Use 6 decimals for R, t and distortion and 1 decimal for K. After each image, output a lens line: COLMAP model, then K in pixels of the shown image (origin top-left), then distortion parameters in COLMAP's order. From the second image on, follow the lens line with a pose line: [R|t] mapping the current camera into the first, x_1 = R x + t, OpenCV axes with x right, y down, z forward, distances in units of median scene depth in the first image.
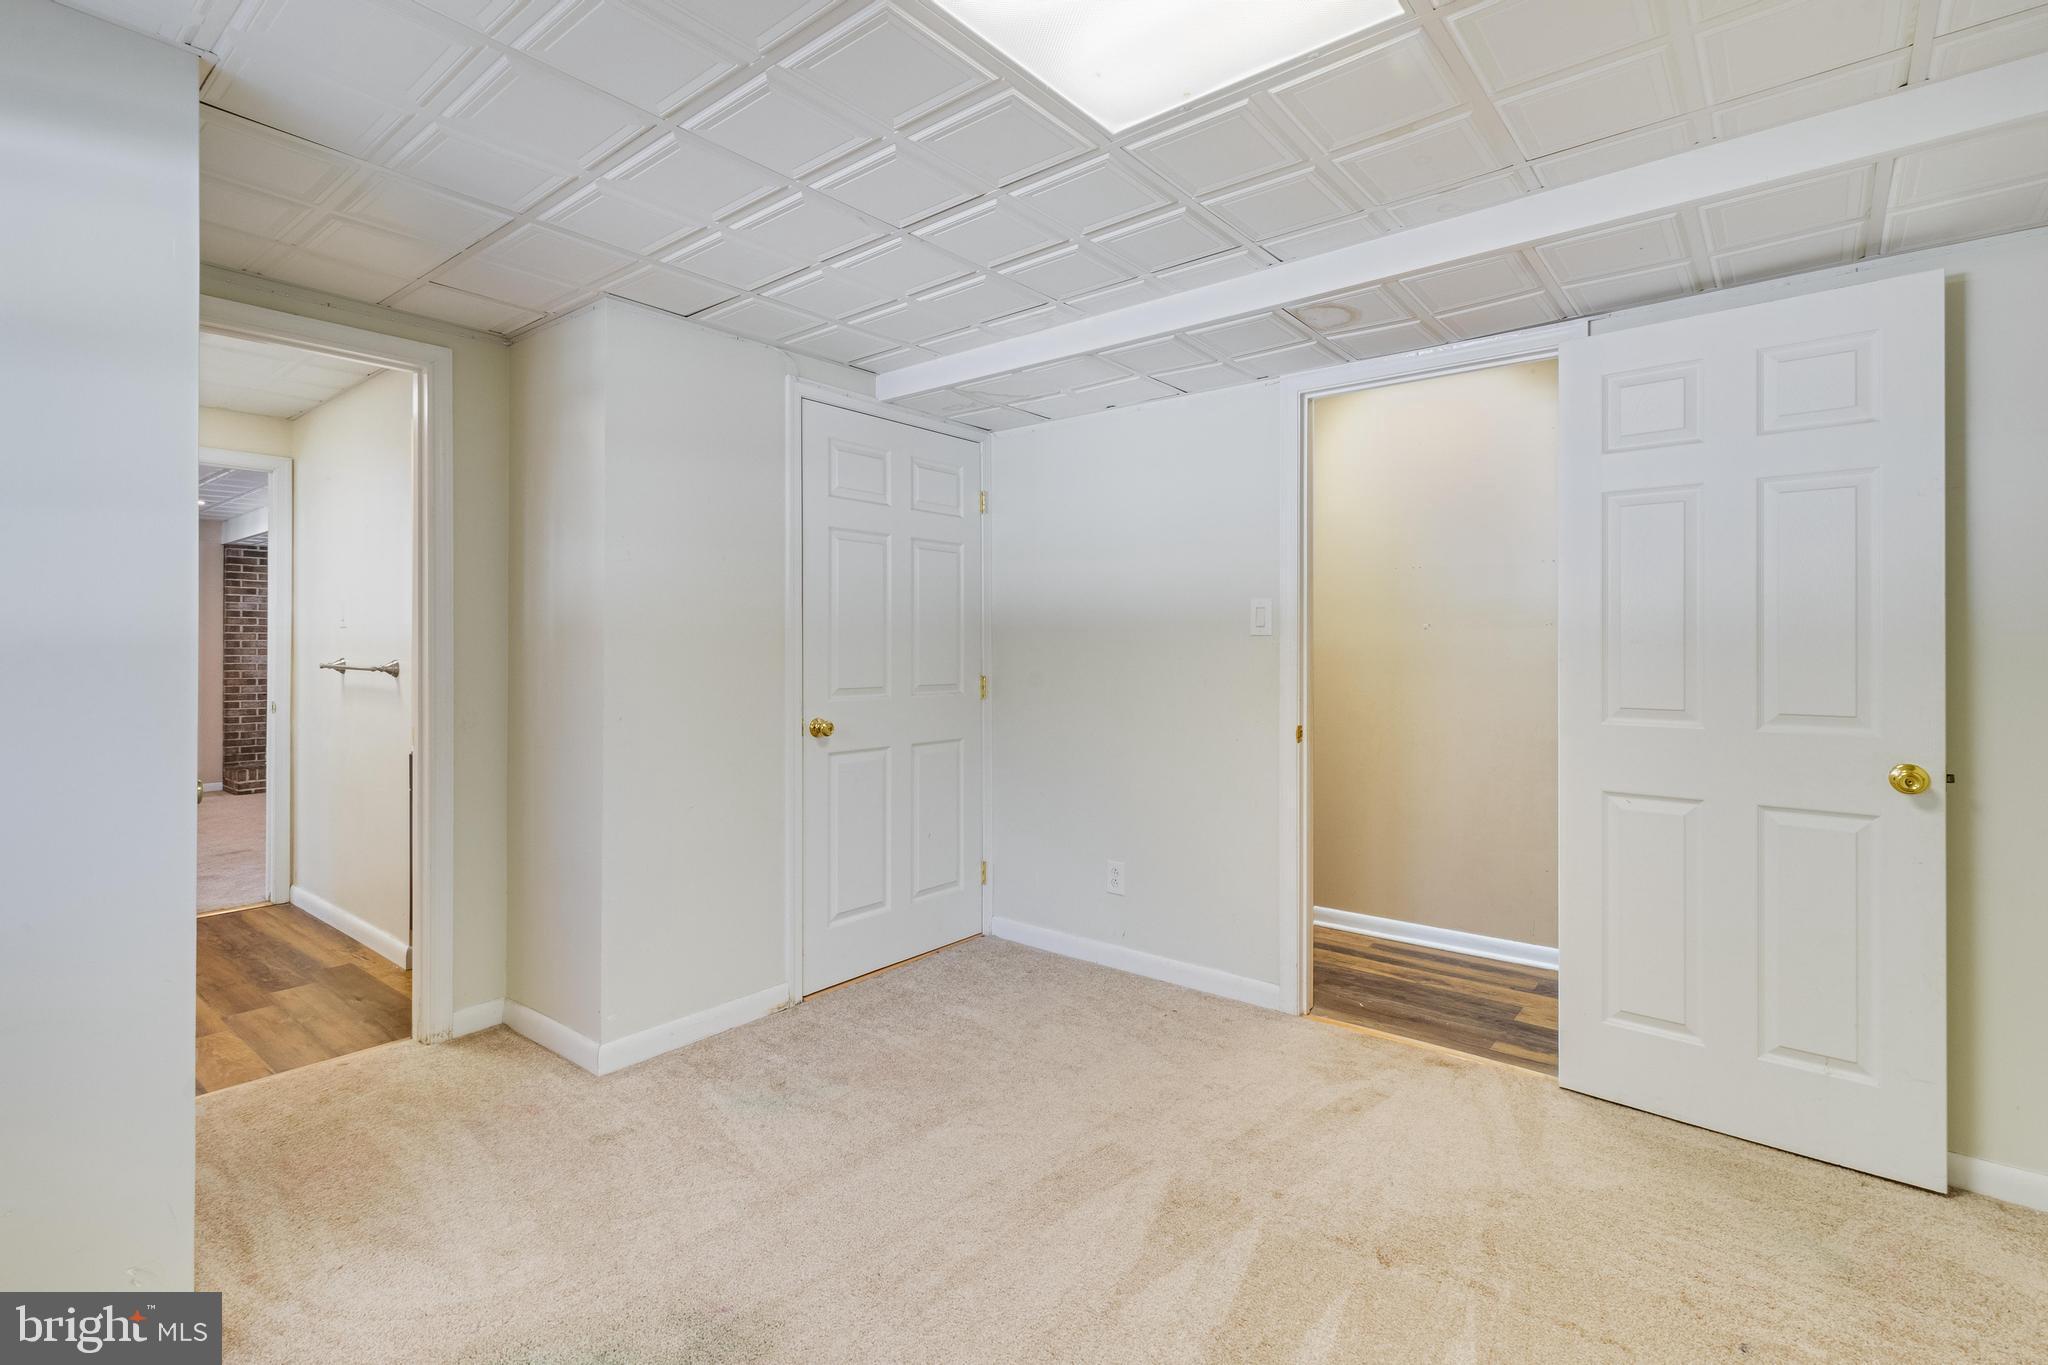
lens RADIAL K [[966.0, 0, 1016.2], [0, 966.0, 650.3], [0, 0, 1]] dist [0.000617, 0.000273]
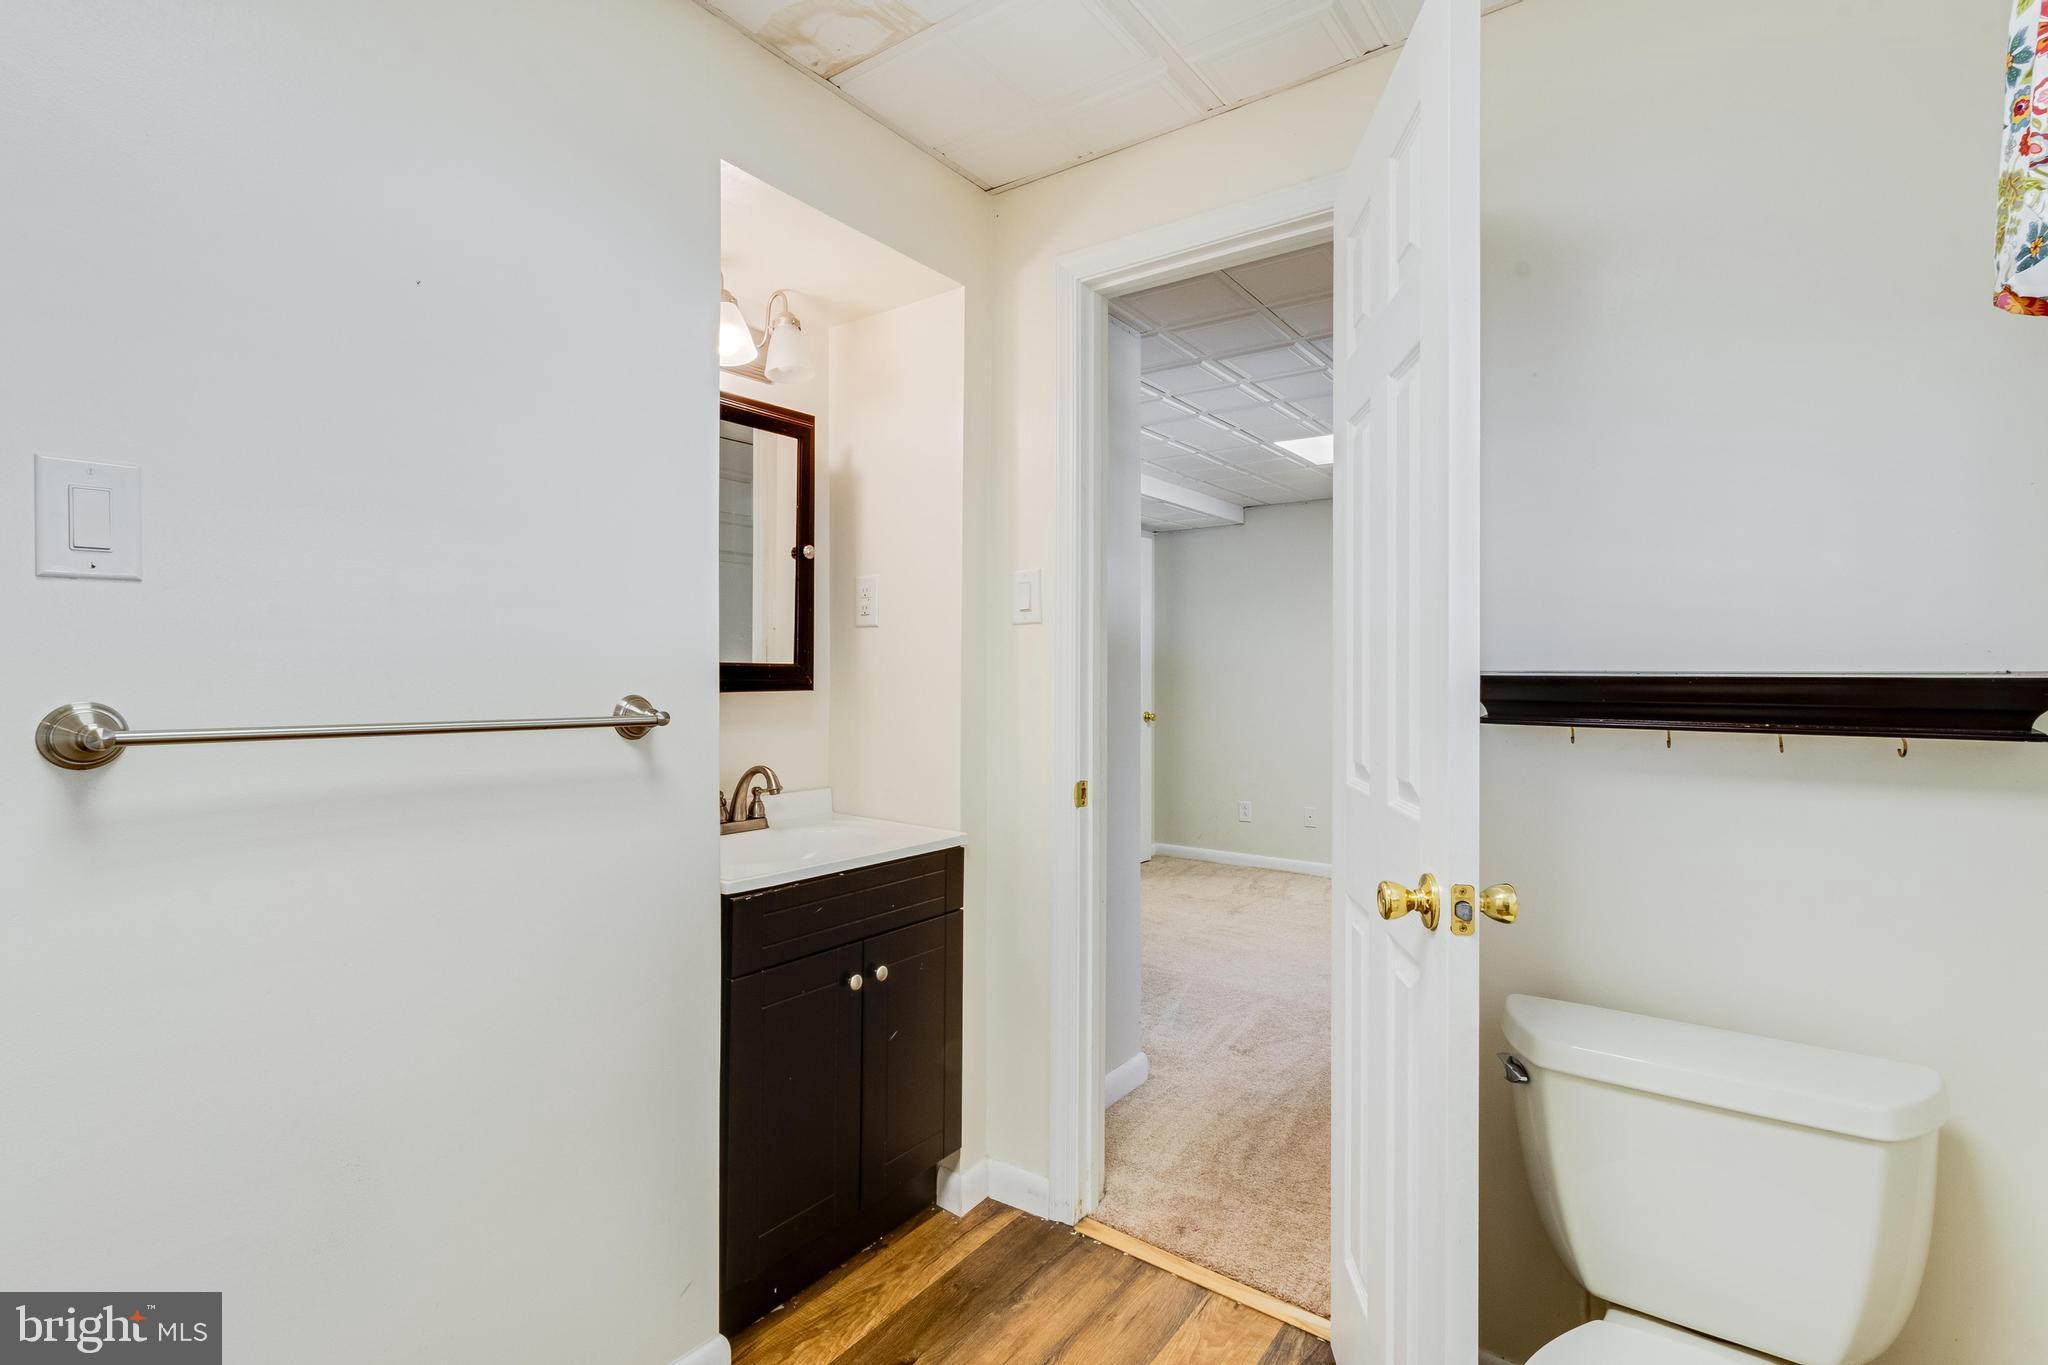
lens RADIAL K [[948.0, 0, 1026.3], [0, 948.0, 669.2], [0, 0, 1]] dist [0.002642, 0.000394]
pose [[-0.040065, 0.005438, 0.999182, -1.319217], [-0.002140, 0.999982, -0.005528, -0.000063], [-0.999195, -0.002360, -0.040053, 1.066829]]
